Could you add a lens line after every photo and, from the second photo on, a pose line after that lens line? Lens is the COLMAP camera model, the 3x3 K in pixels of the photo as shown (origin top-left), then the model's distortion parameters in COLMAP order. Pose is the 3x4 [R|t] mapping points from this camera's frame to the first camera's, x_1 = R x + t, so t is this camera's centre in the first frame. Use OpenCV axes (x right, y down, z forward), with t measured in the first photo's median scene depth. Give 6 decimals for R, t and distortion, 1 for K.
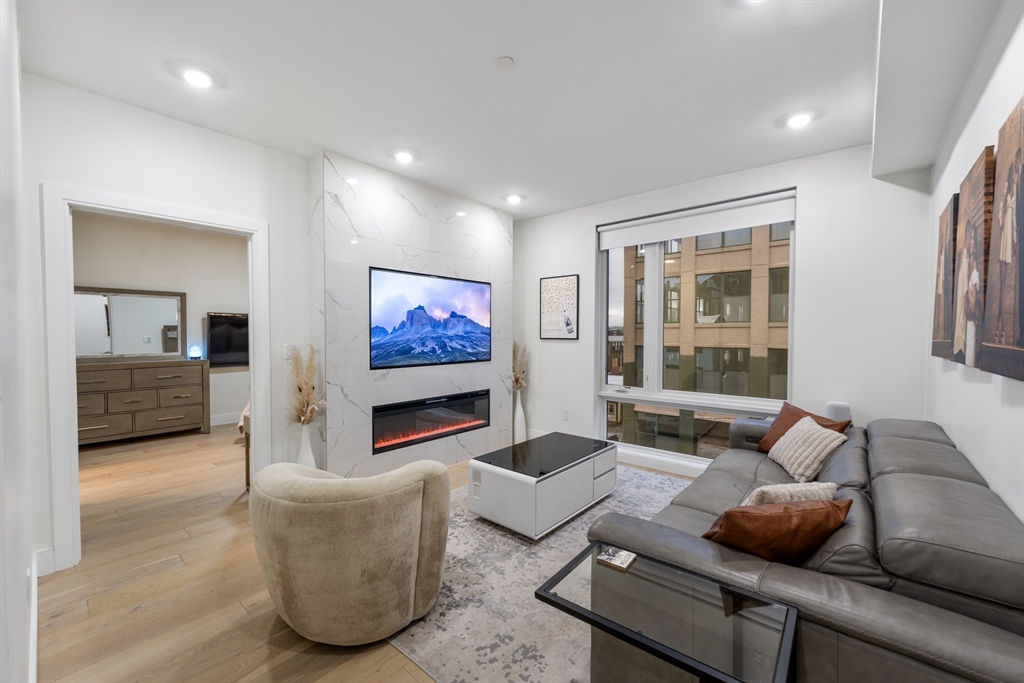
lens RADIAL K [[412.3, 0, 502.1], [0, 412.3, 340.8], [0, 0, 1]] dist [0.001603, 0.000109]
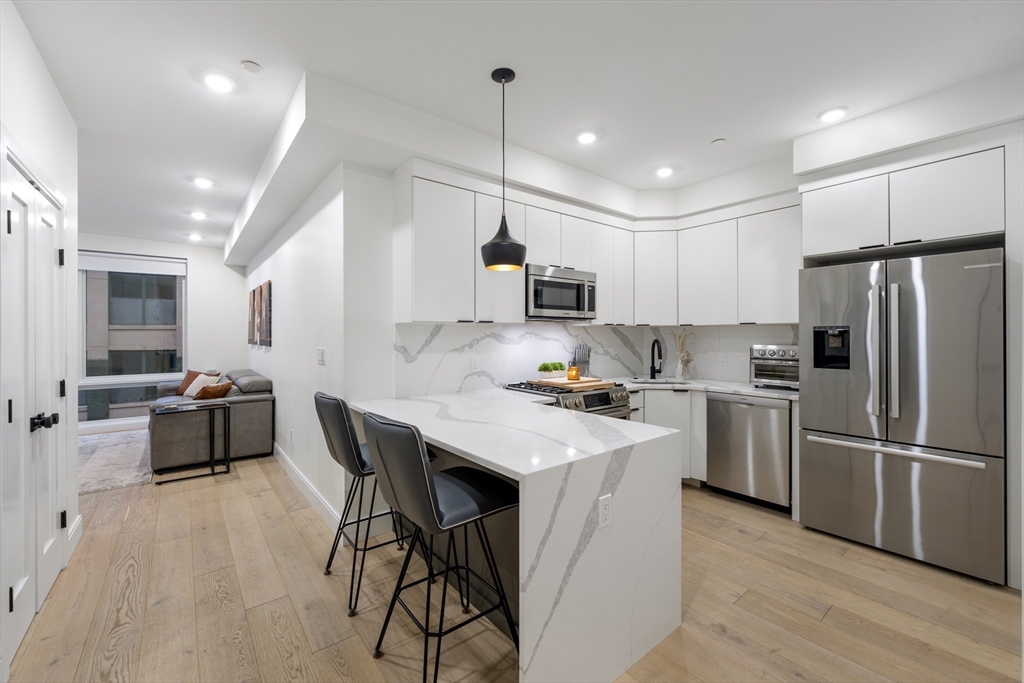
lens RADIAL K [[412.3, 0, 504.0], [0, 412.3, 335.4], [0, 0, 1]] dist [0.001603, 0.000109]
pose [[0.197091, -0.004128, 0.980377, -1.019875], [0.023874, 0.999715, -0.000590, 0.017150], [-0.980095, 0.023522, 0.197133, -0.938635]]
